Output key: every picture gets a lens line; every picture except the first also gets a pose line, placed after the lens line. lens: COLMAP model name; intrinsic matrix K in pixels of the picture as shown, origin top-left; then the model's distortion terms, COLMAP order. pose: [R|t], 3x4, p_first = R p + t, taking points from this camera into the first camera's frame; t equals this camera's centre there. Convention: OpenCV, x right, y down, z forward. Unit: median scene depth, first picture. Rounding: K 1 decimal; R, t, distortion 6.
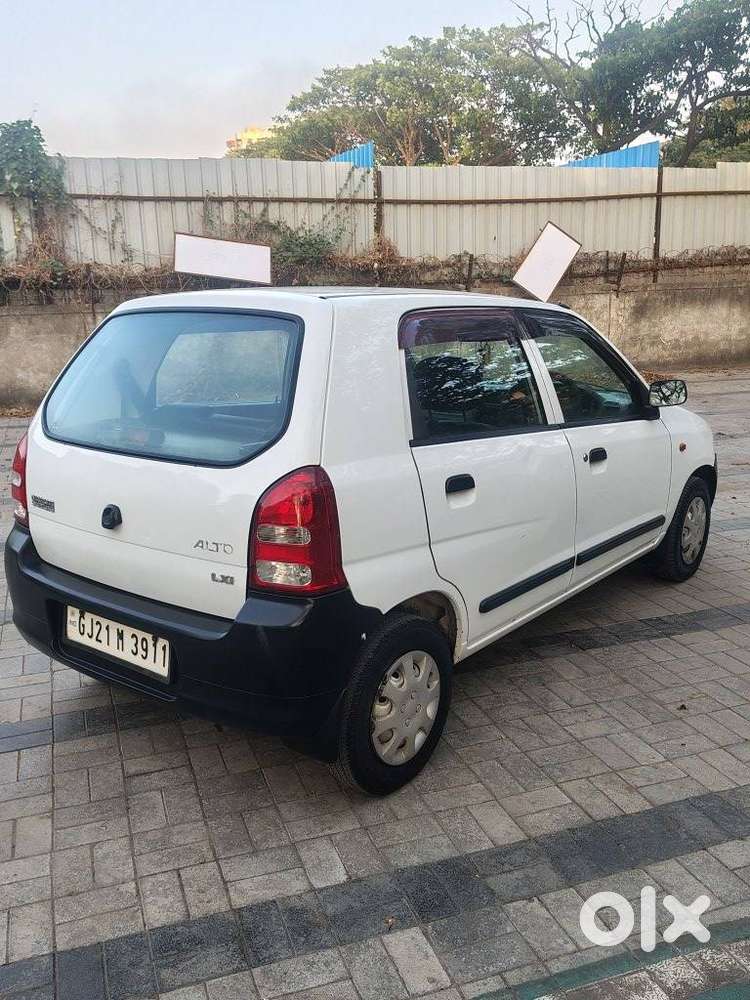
lens RADIAL K [[857.5, 0, 365.1], [0, 857.5, 501.8], [0, 0, 1]] dist [0.059507, -0.076694]
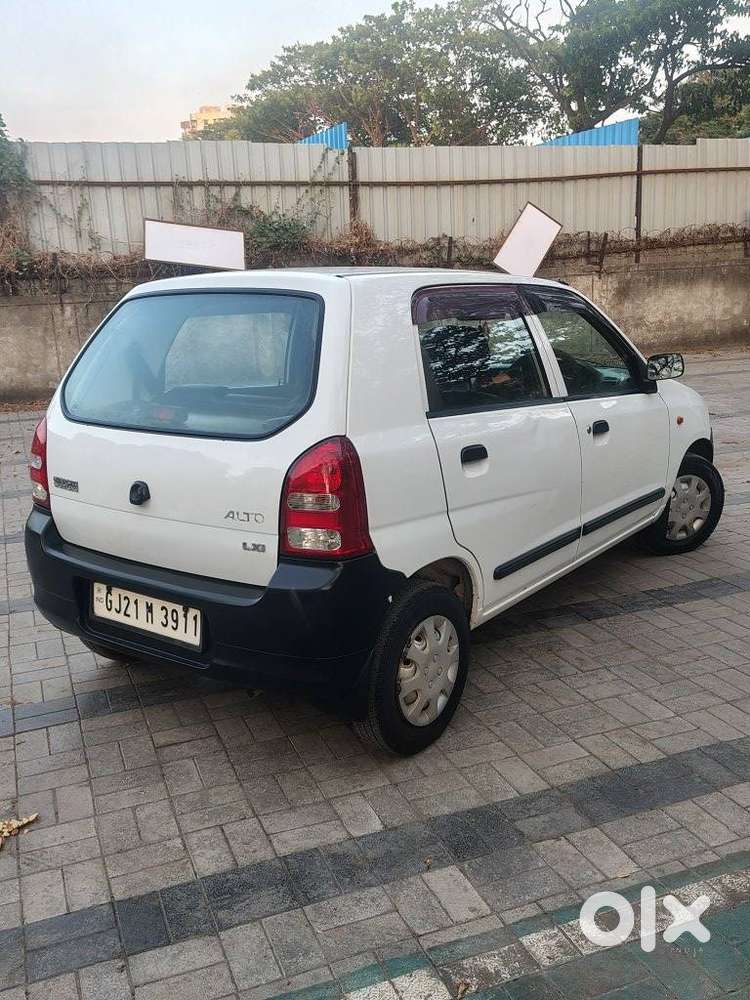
lens RADIAL K [[901.5, 0, 368.9], [0, 901.5, 494.7], [0, 0, 1]] dist [0.034837, -0.007966]
pose [[0.999151, -0.025346, 0.032468, -0.051920], [0.025483, 0.999668, -0.003816, 0.028867], [-0.032361, 0.004641, 0.999465, -0.081798]]
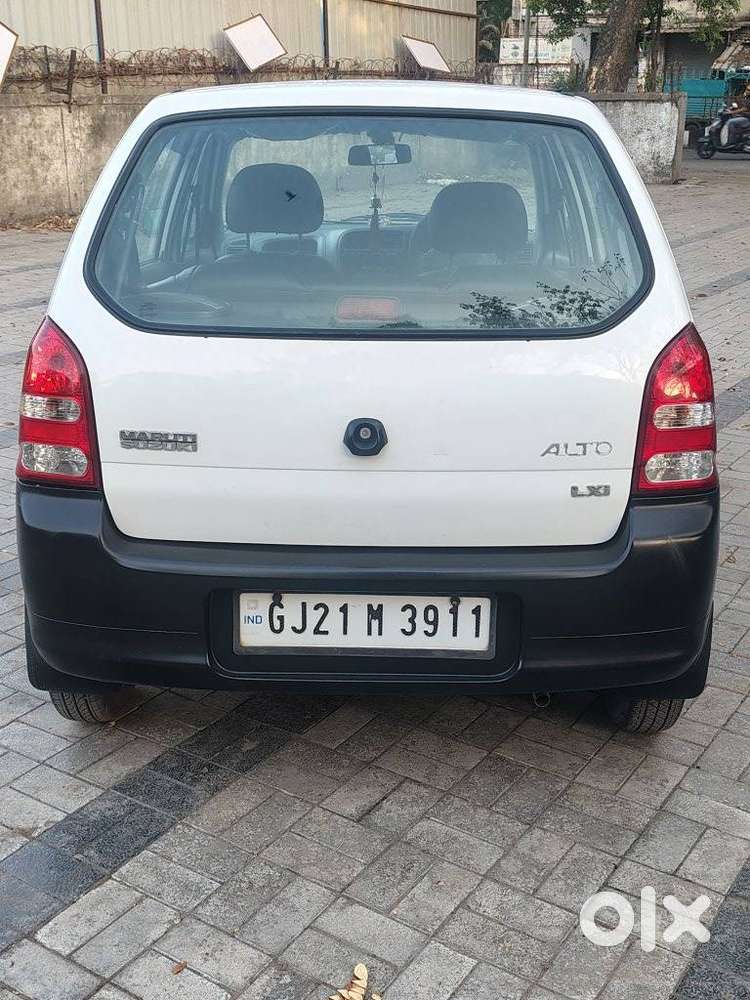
lens RADIAL K [[1128.1, 0, 375.7], [0, 1128.1, 497.0], [0, 0, 1]] dist [0.039232, 0.000000]
pose [[0.803713, -0.176490, 0.568240, -0.727476], [0.123693, 0.983692, 0.130575, -0.044496], [-0.582019, -0.034658, 0.812437, 0.283916]]
